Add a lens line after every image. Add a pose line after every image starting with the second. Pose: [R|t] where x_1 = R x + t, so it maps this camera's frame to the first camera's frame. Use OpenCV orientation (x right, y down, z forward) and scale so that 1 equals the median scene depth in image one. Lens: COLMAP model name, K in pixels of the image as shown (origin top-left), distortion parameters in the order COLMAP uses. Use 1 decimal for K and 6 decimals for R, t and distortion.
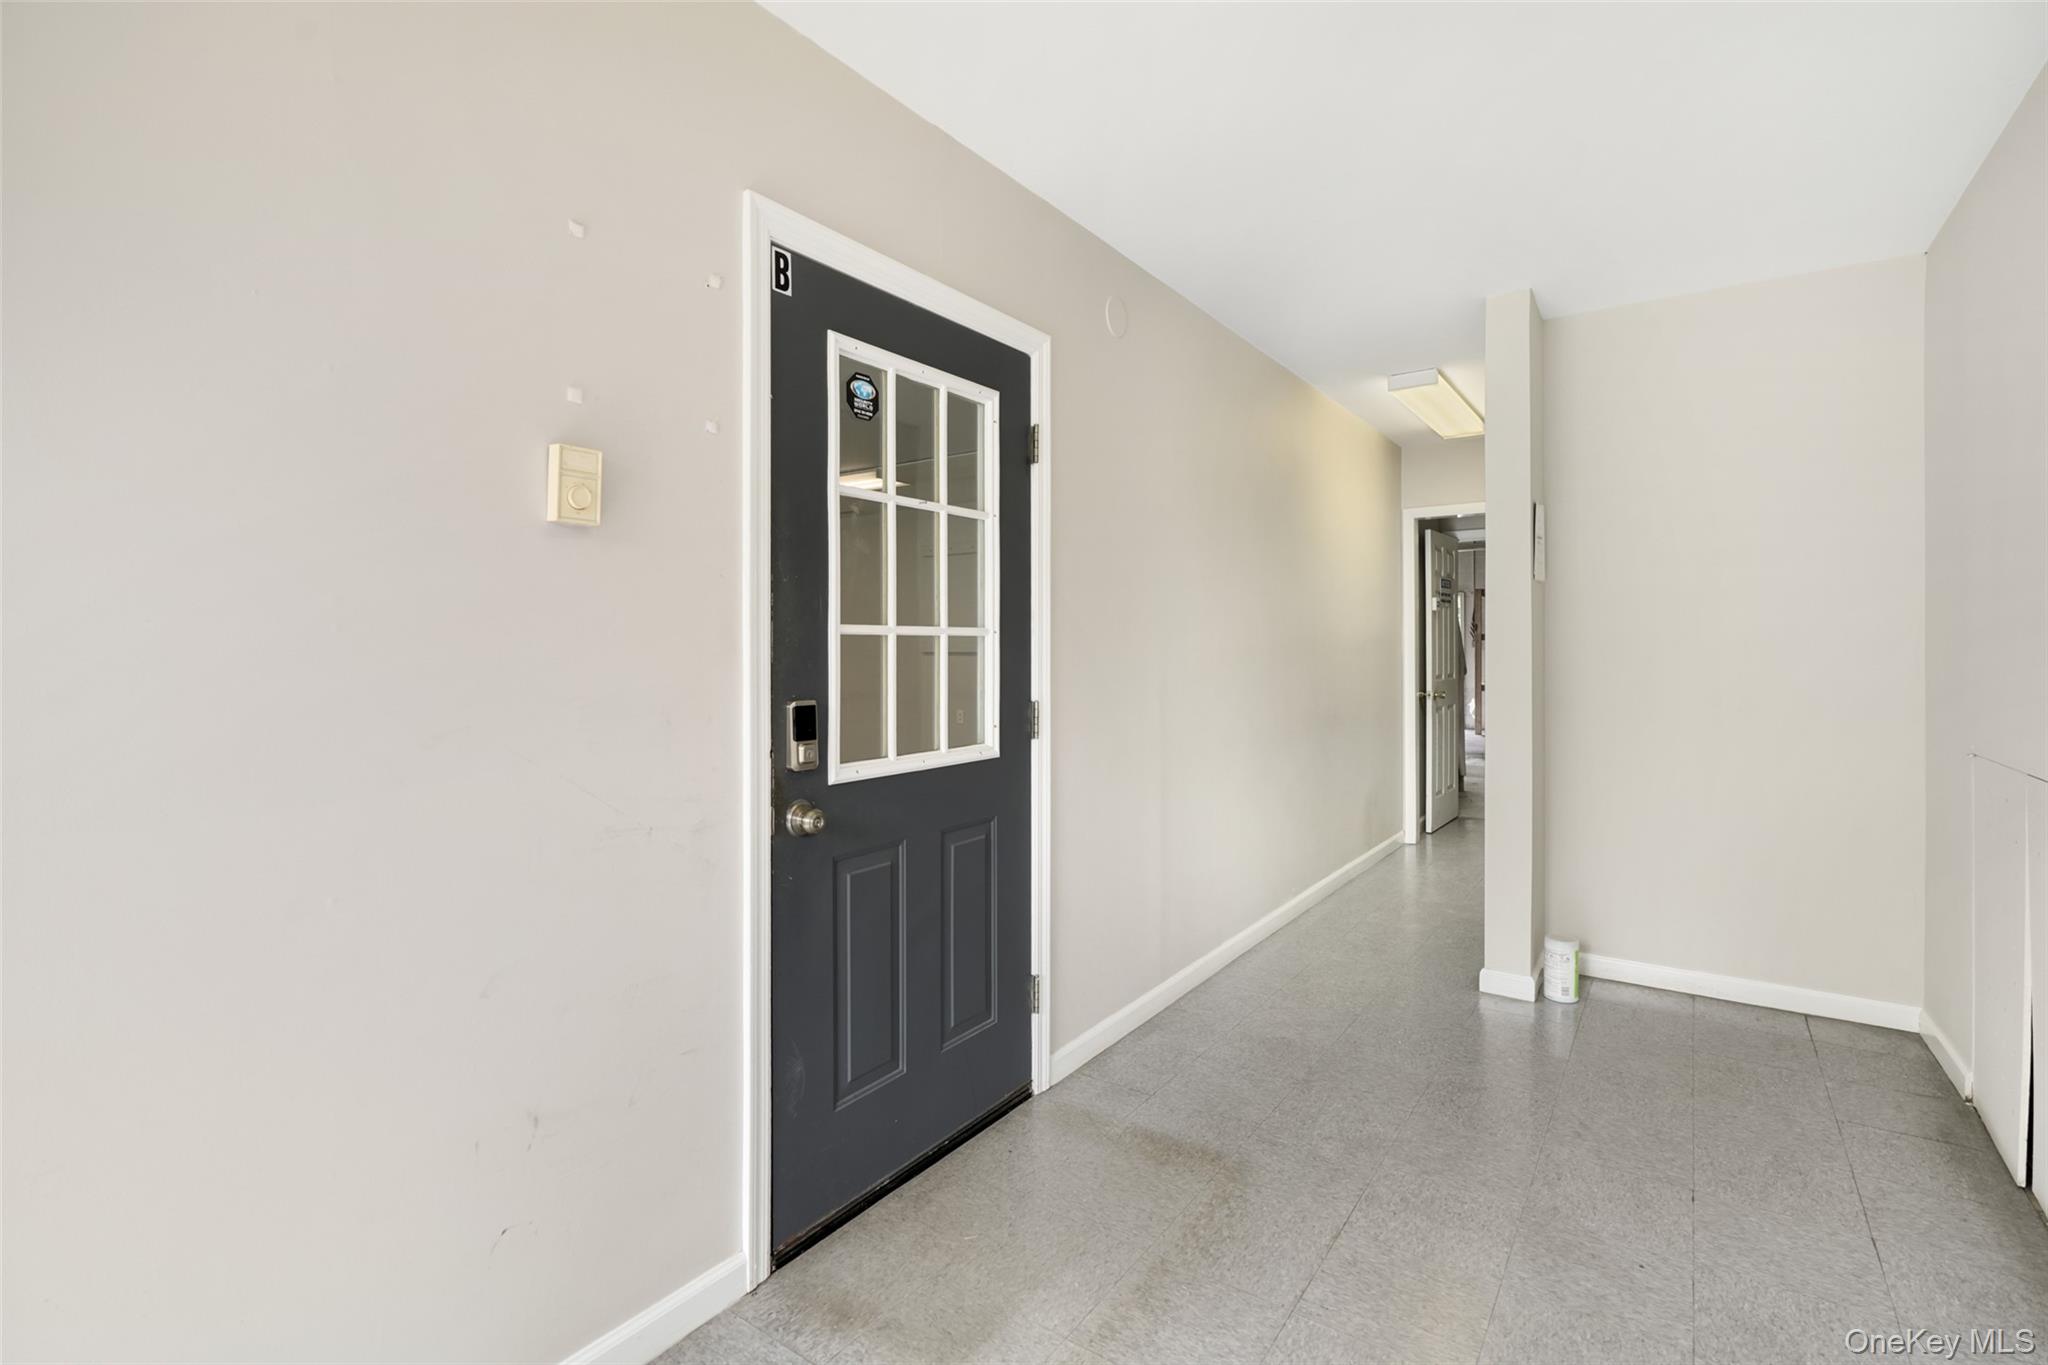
lens RADIAL K [[939.7, 0, 1015.8], [0, 939.7, 669.0], [0, 0, 1]] dist [-0.009233, 0.002673]
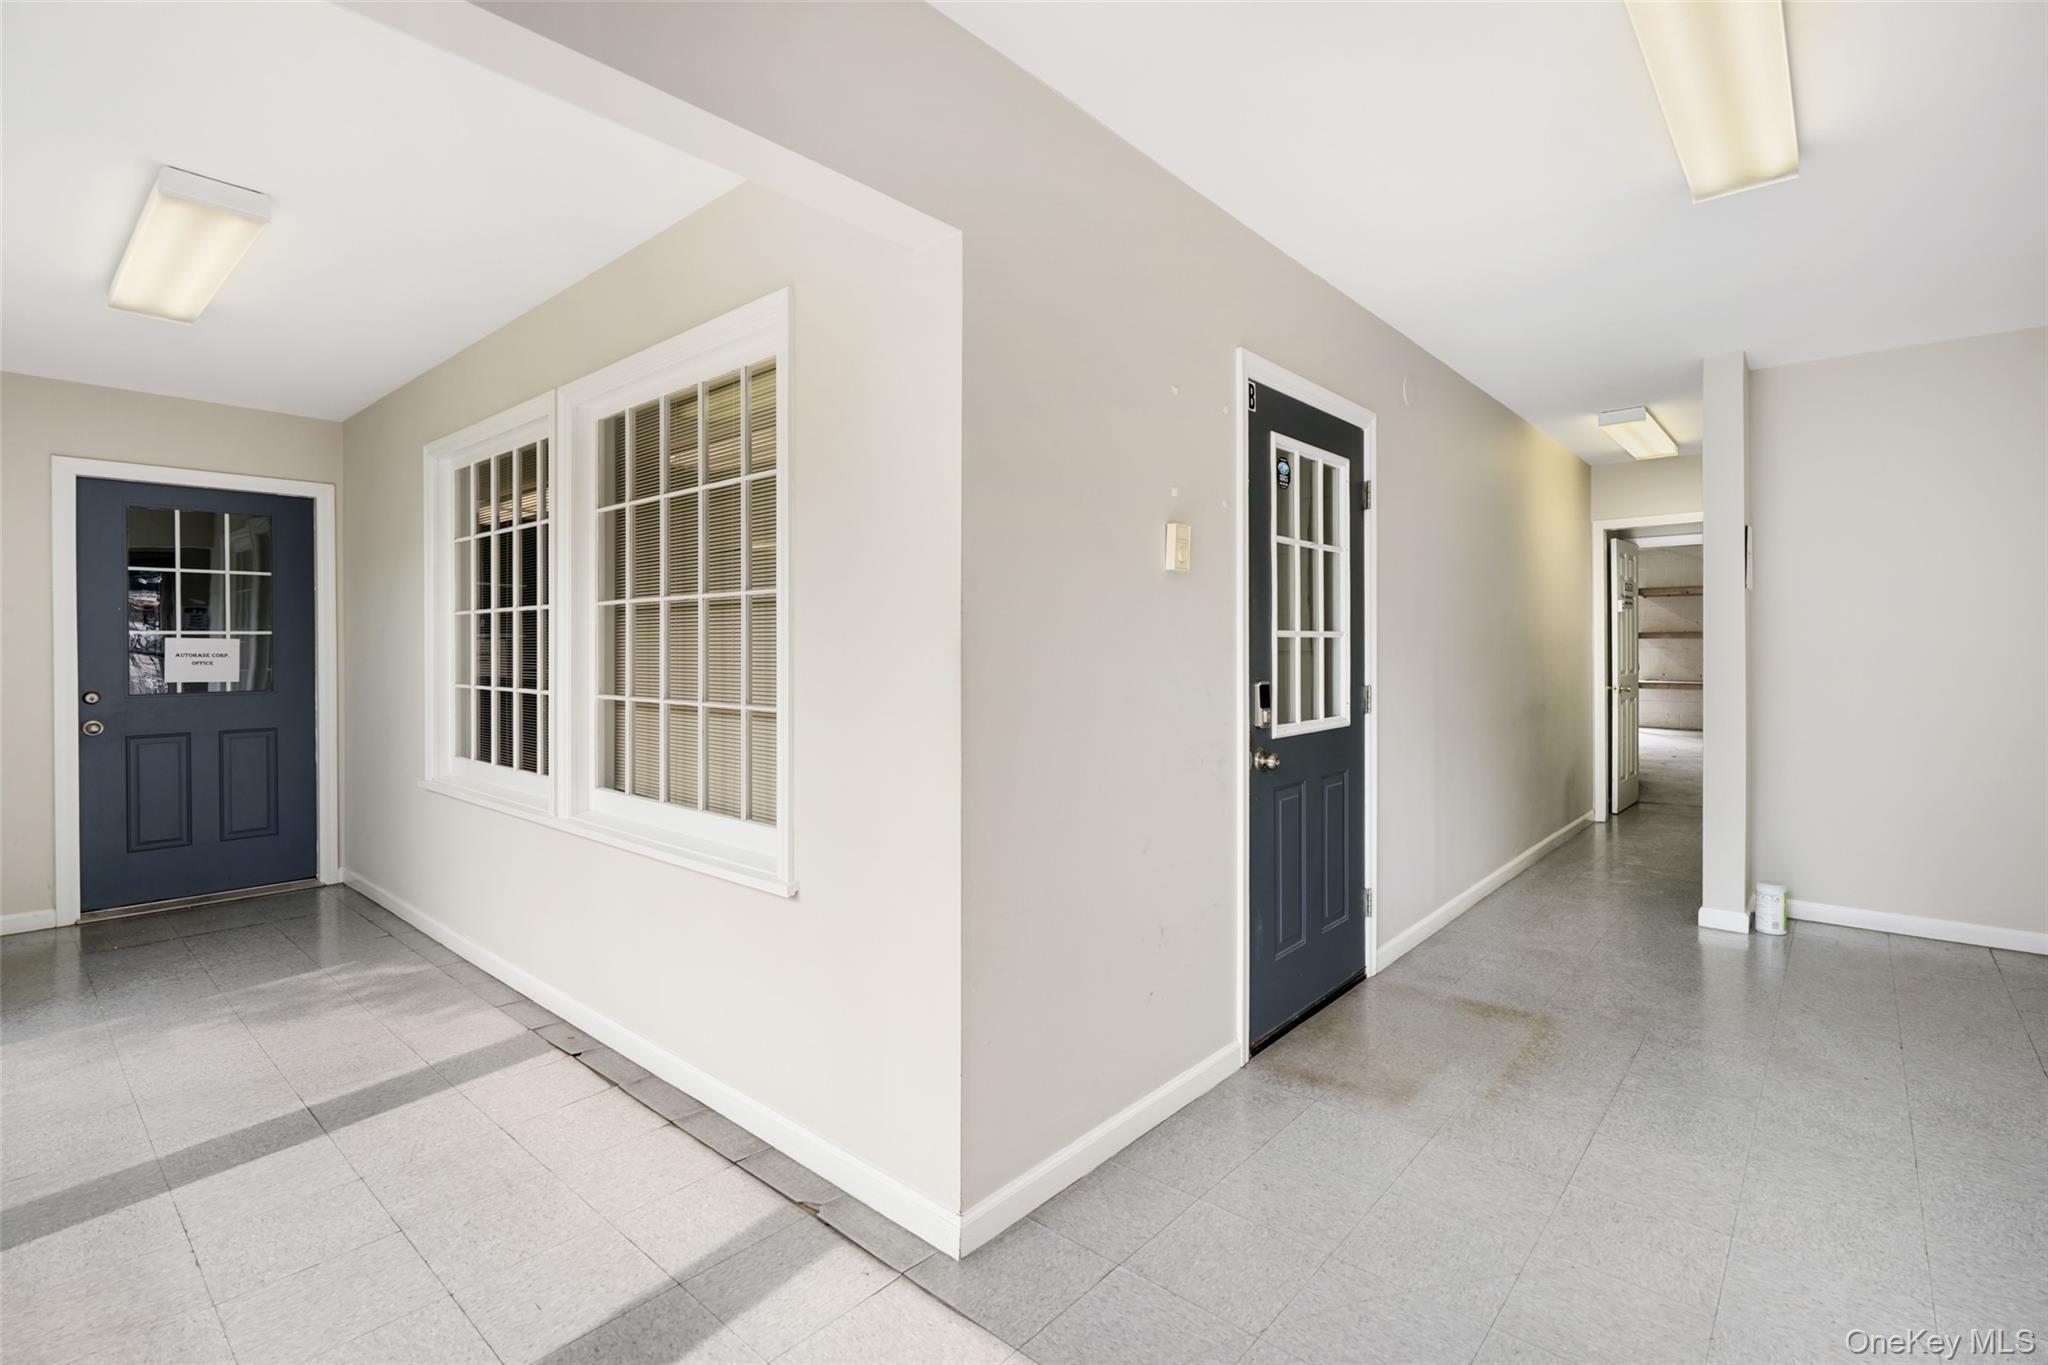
lens RADIAL K [[939.7, 0, 1028.9], [0, 939.7, 669.7], [0, 0, 1]] dist [-0.009233, 0.002673]
pose [[0.995451, -0.000338, -0.095270, -0.342103], [0.000438, 0.999999, 0.001022, 0.009881], [0.095270, -0.001059, 0.995451, -0.395687]]
